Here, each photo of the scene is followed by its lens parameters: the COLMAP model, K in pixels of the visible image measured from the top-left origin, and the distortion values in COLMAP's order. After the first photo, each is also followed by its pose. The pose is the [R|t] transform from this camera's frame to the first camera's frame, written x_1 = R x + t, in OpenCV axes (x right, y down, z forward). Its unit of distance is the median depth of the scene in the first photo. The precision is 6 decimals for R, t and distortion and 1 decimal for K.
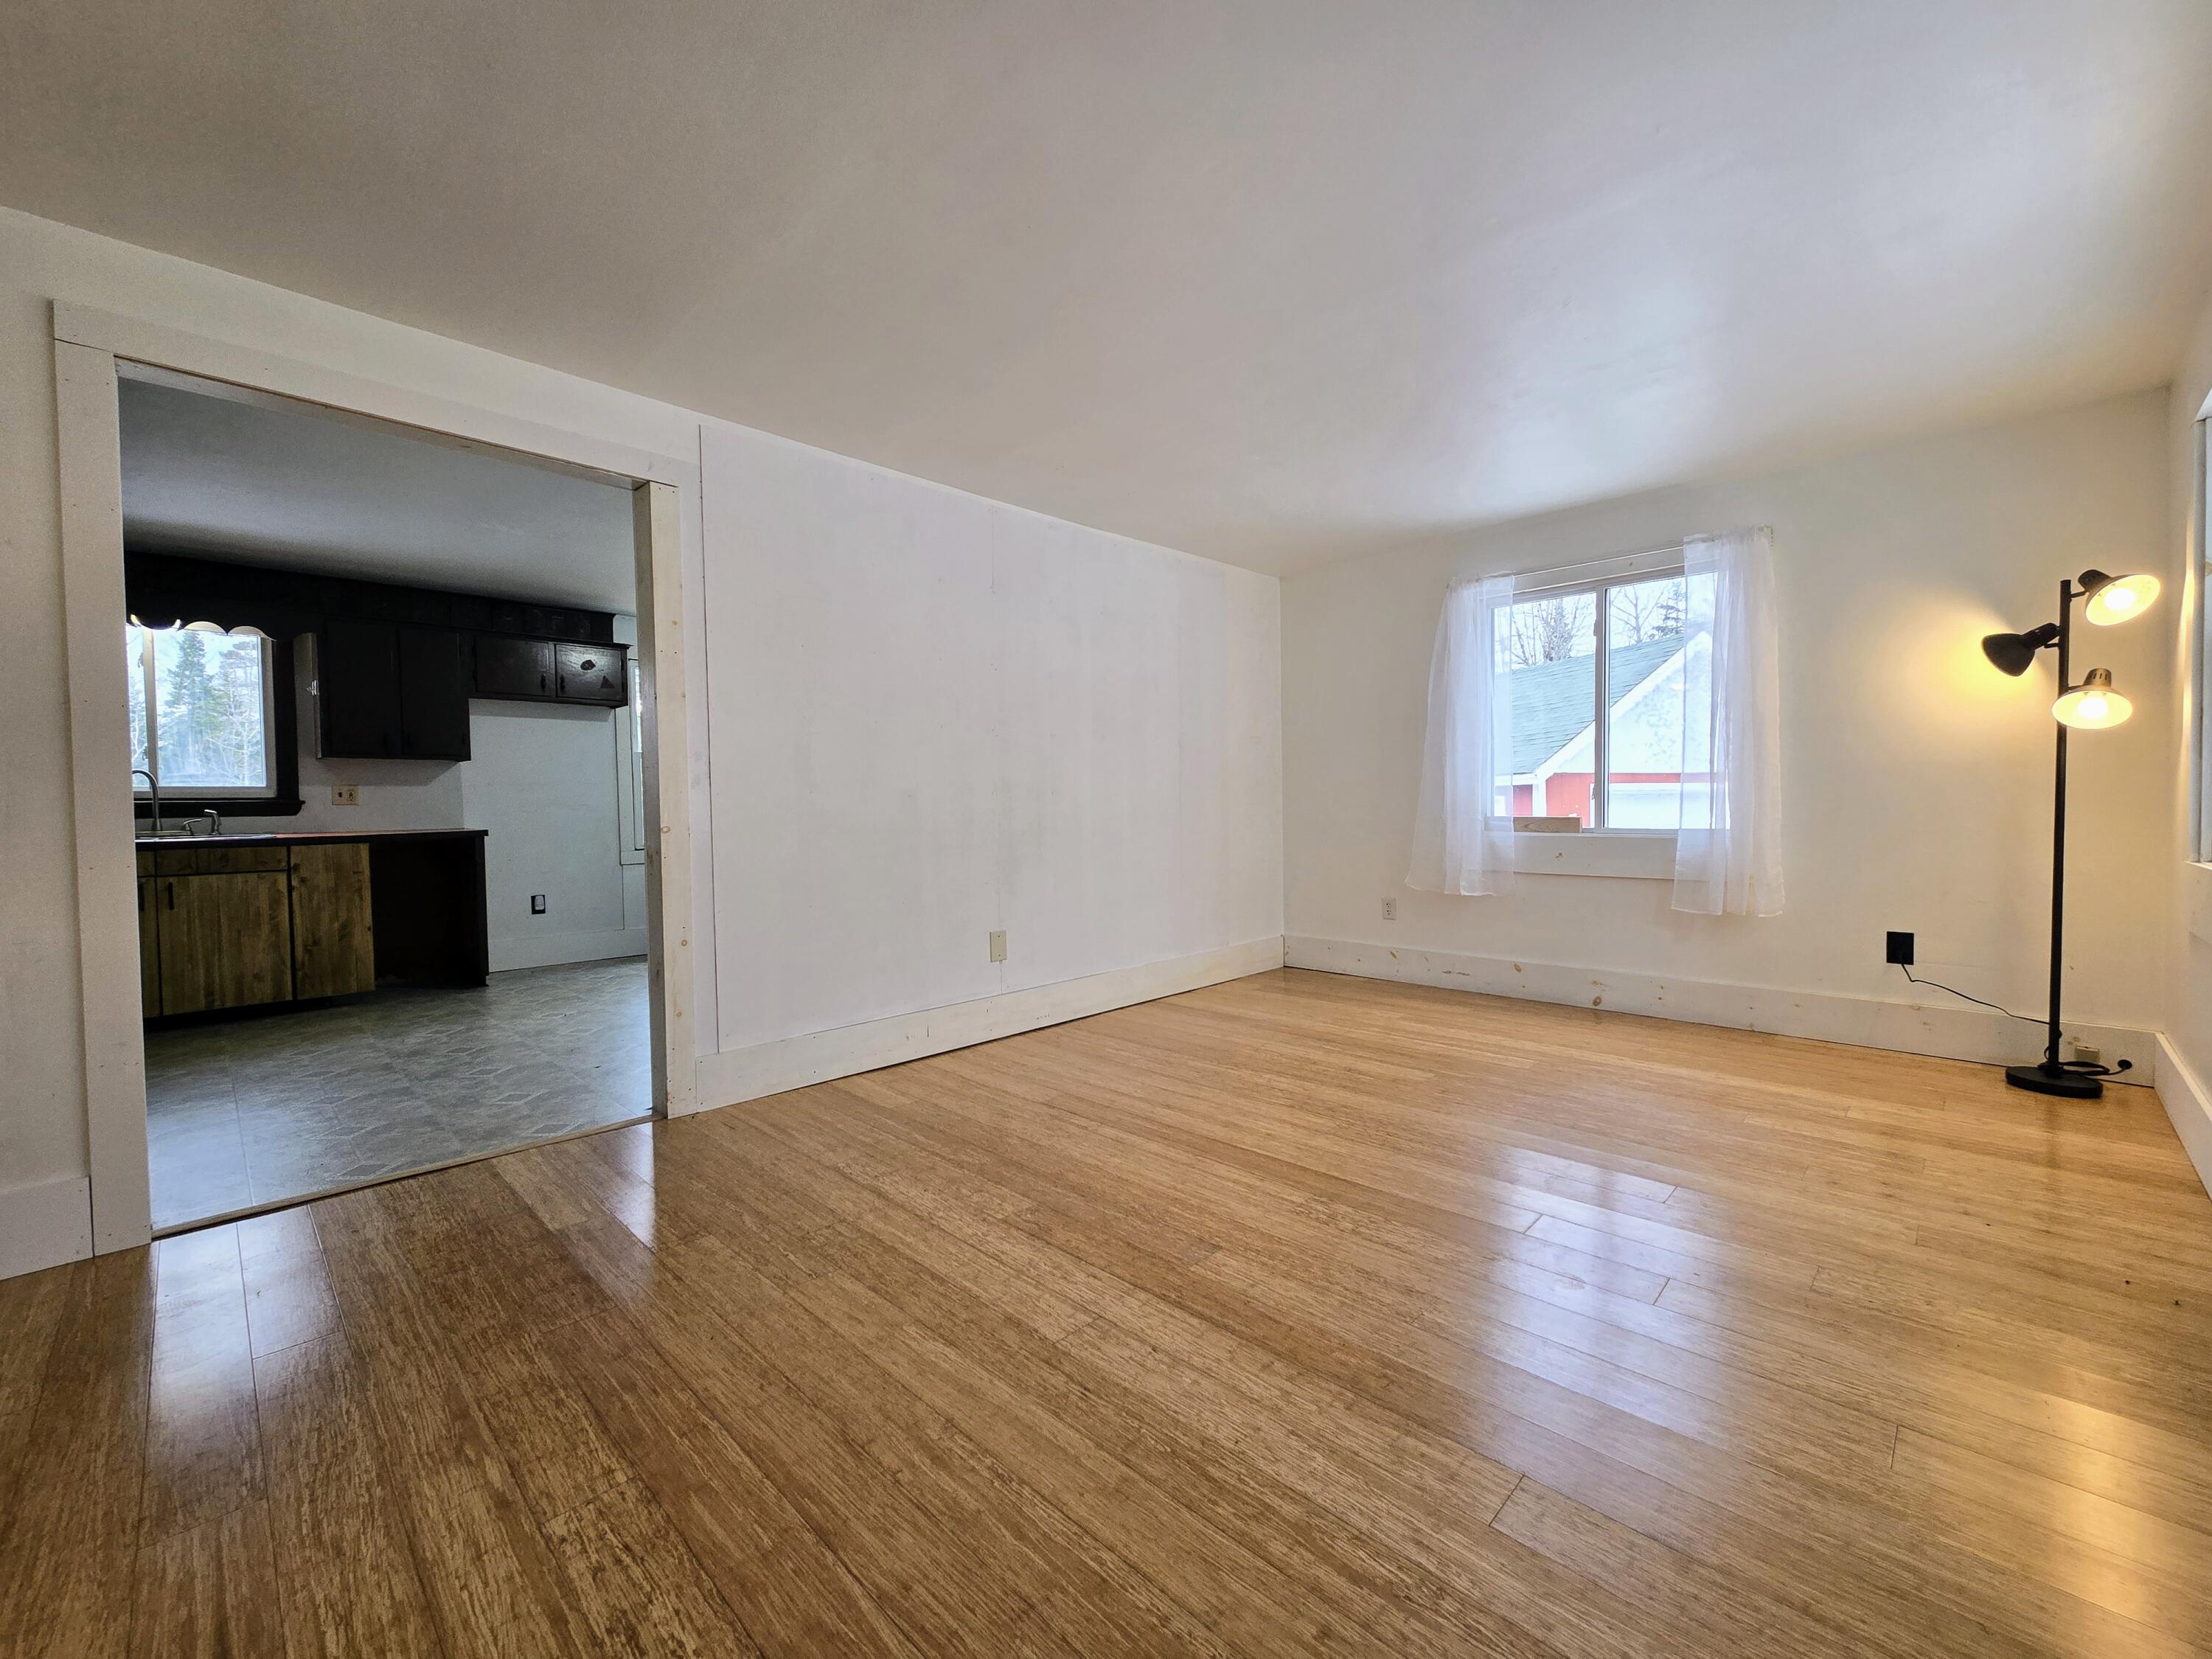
lens RADIAL K [[903.5, 0, 1111.8], [0, 903.5, 827.6], [0, 0, 1]] dist [-0.000881, 0.001282]
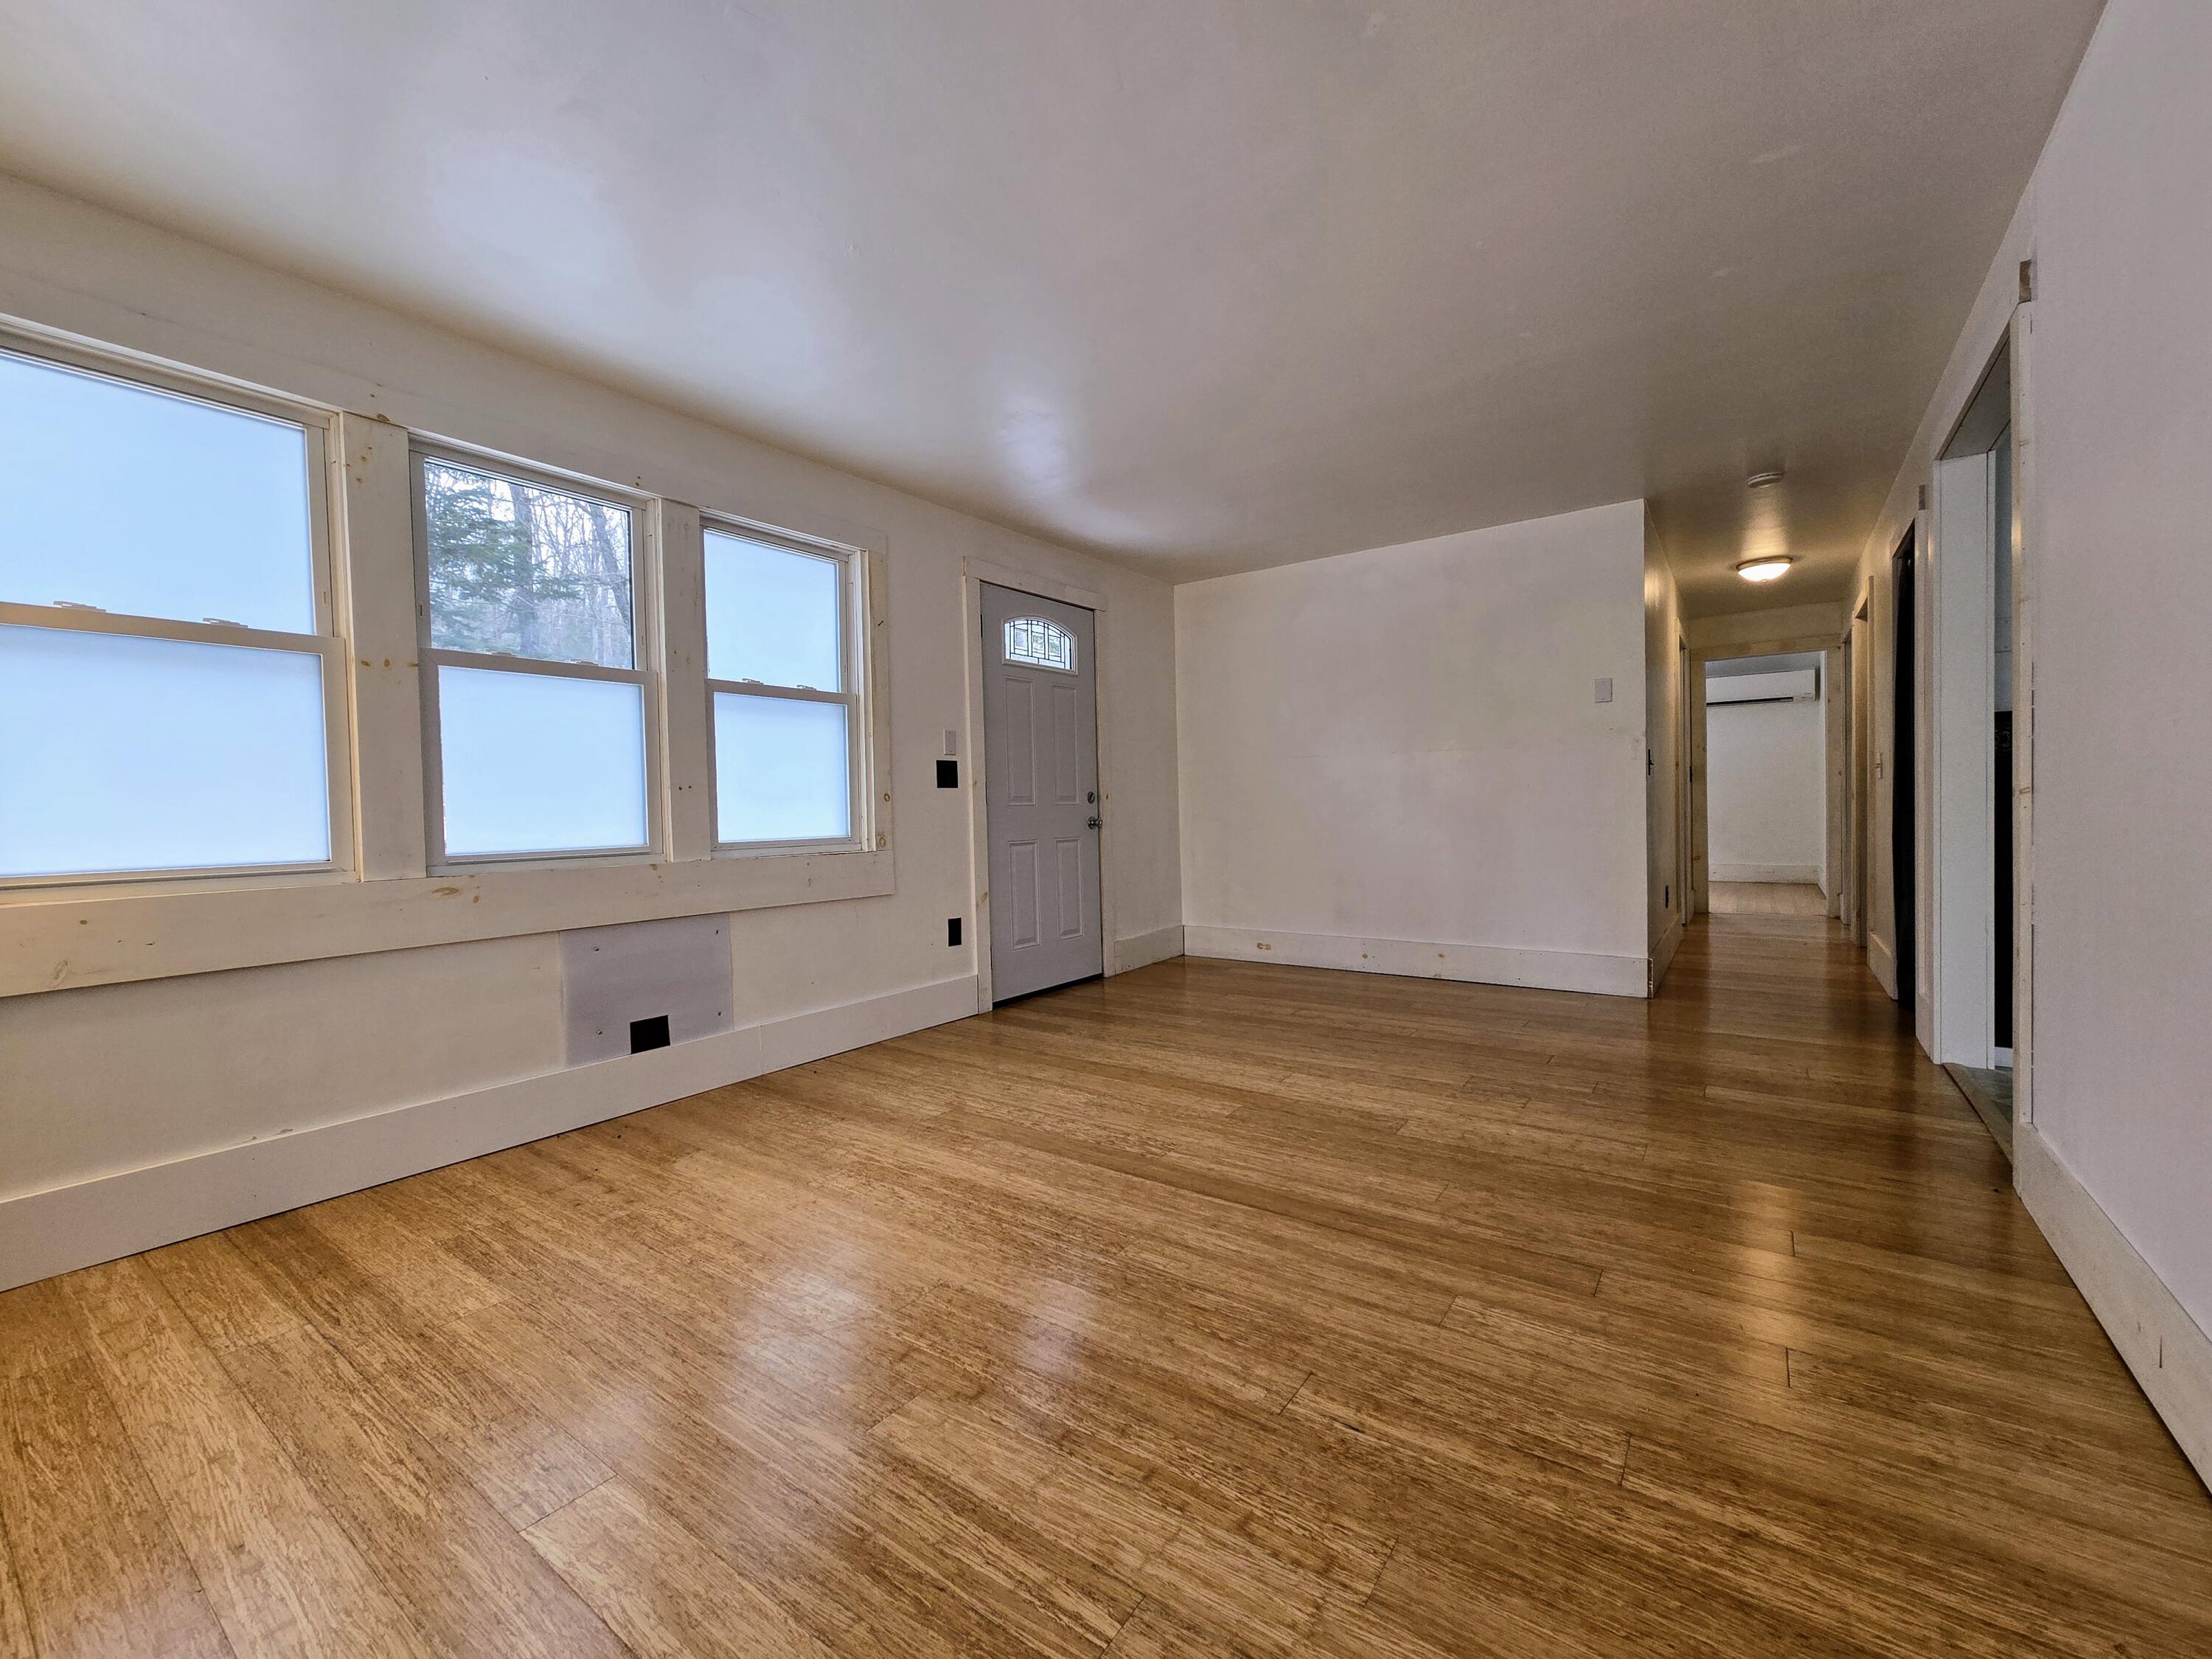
lens RADIAL K [[903.5, 0, 1111.8], [0, 903.5, 827.6], [0, 0, 1]] dist [-0.000881, 0.001282]
pose [[-0.987042, 0.039633, -0.155489, 0.361511], [0.032492, 0.998309, 0.048202, -0.030025], [0.157137, 0.042525, -0.986661, 1.709569]]
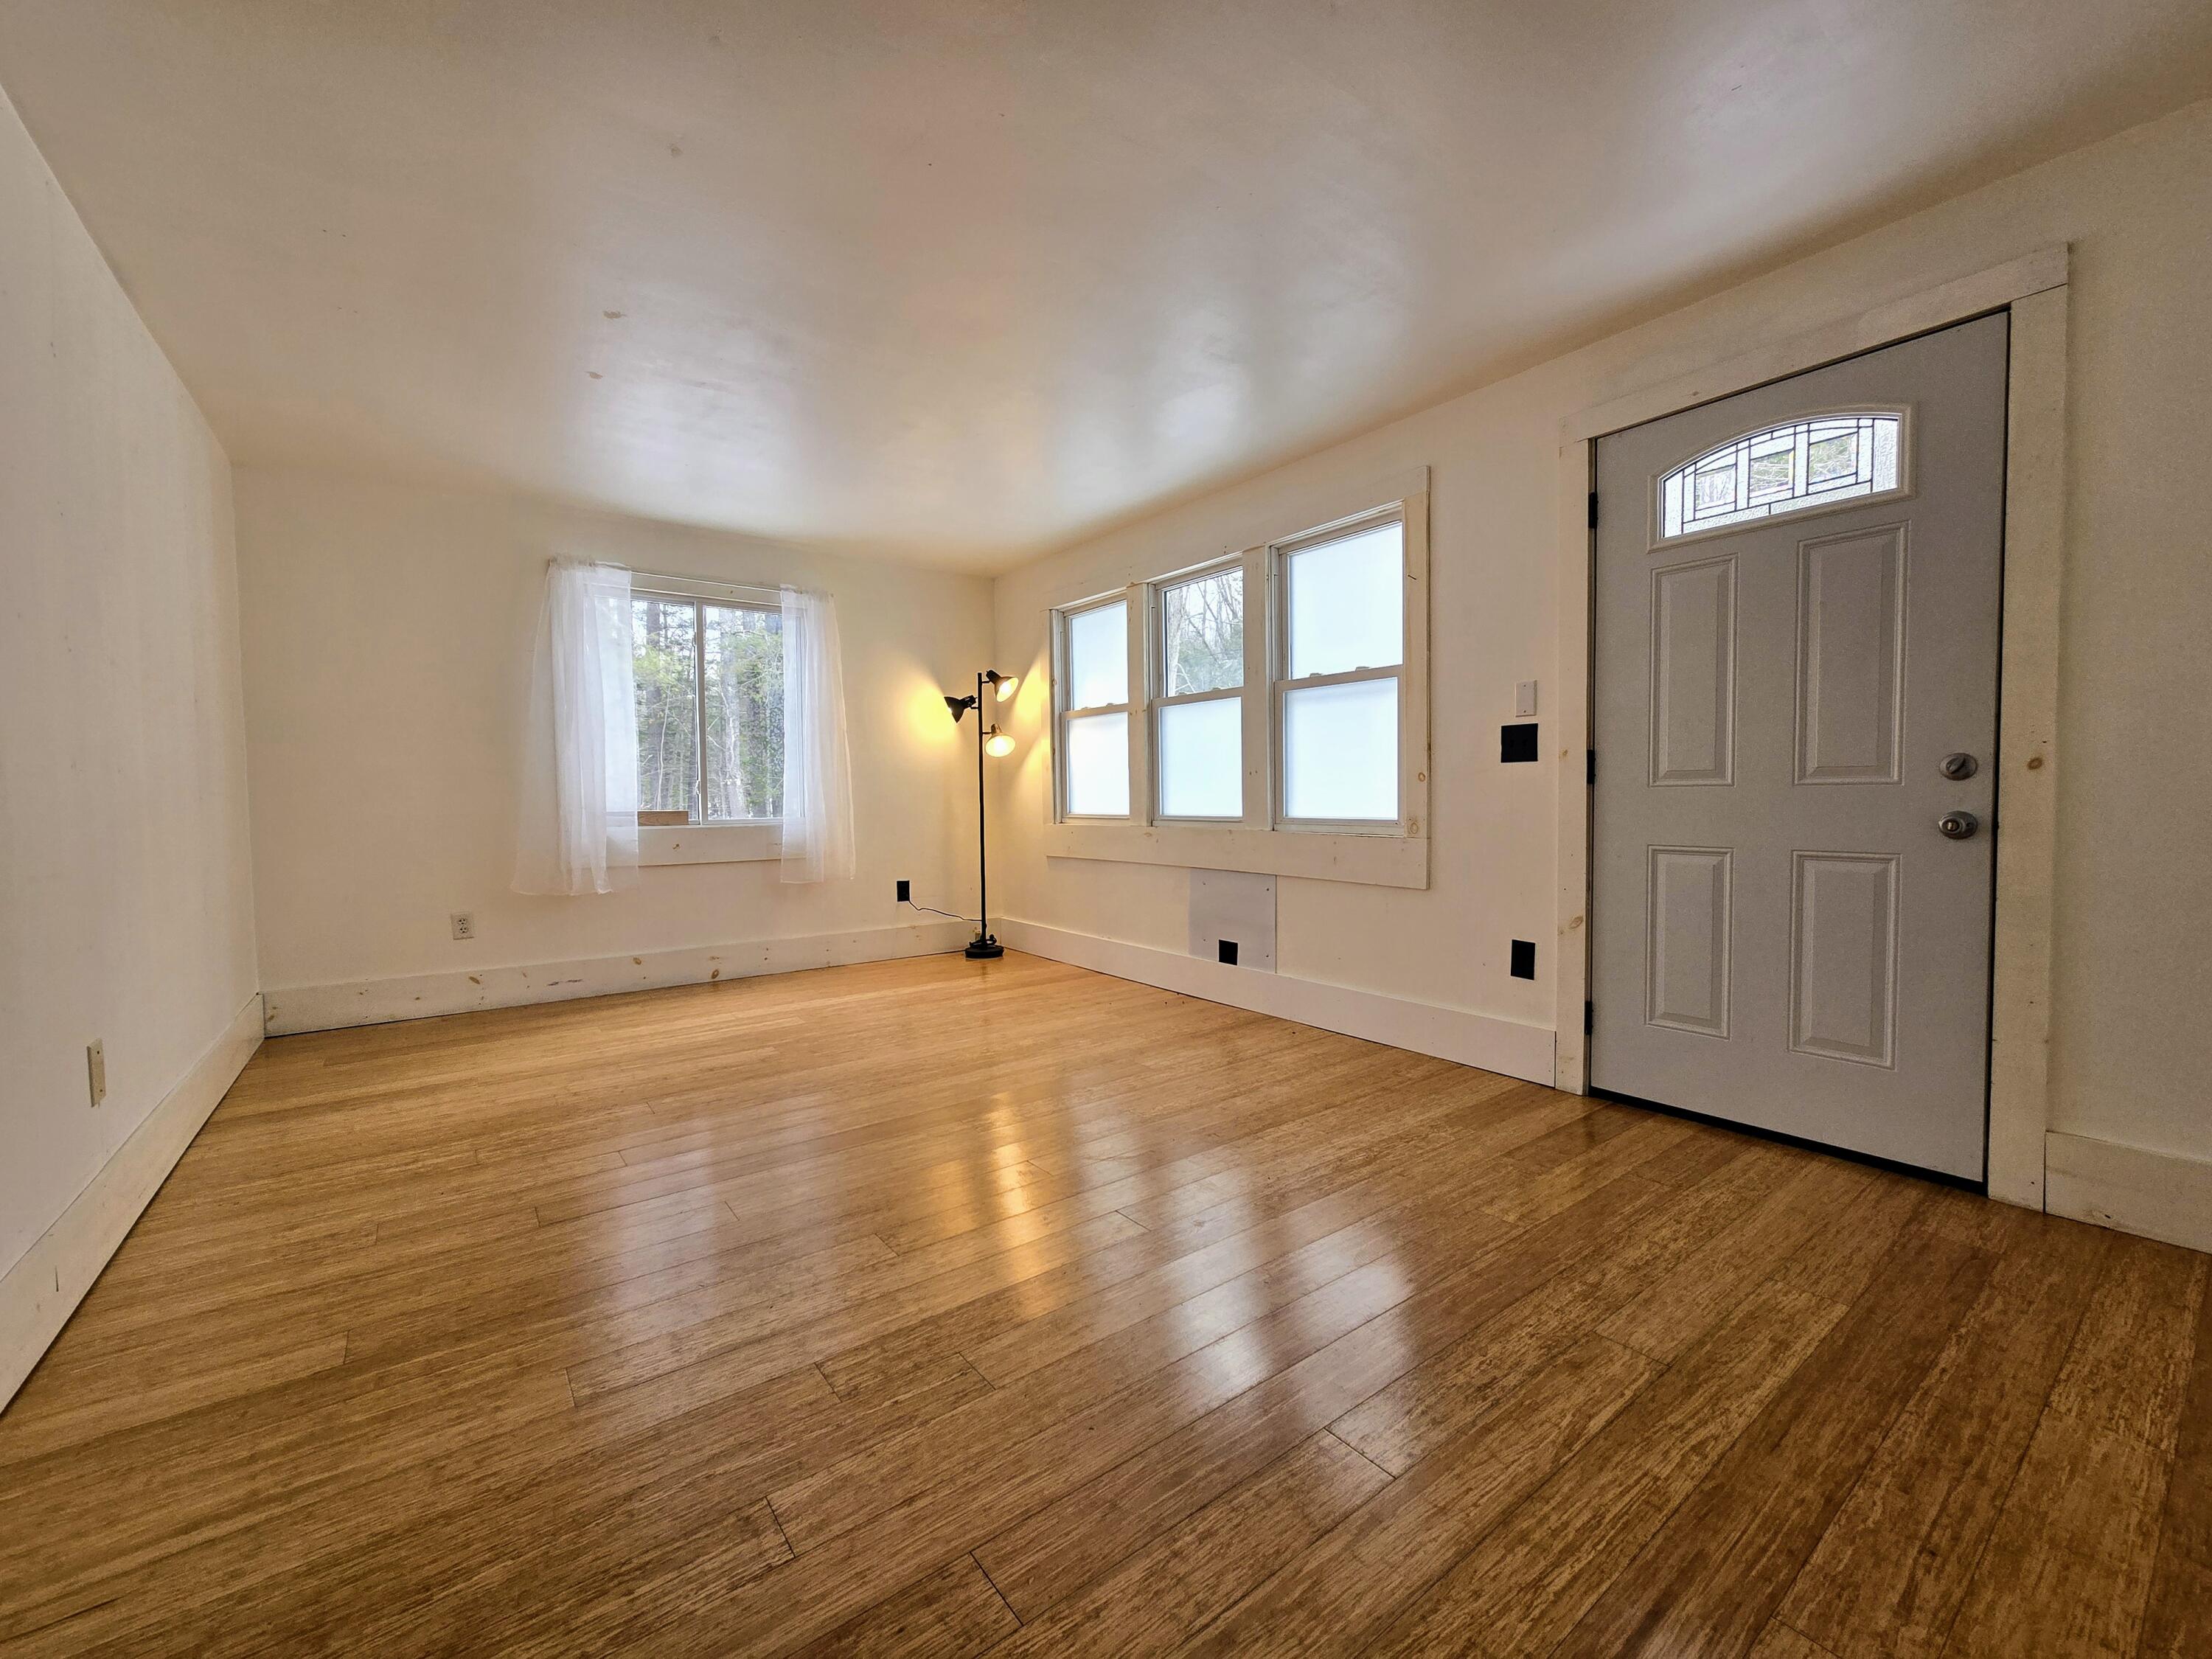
lens RADIAL K [[903.5, 0, 1111.8], [0, 903.5, 827.6], [0, 0, 1]] dist [-0.000881, 0.001282]
pose [[0.149475, -0.025446, 0.988438, -0.757954], [0.034816, 0.999184, 0.020457, 0.007216], [-0.988152, 0.031356, 0.150239, 0.521368]]
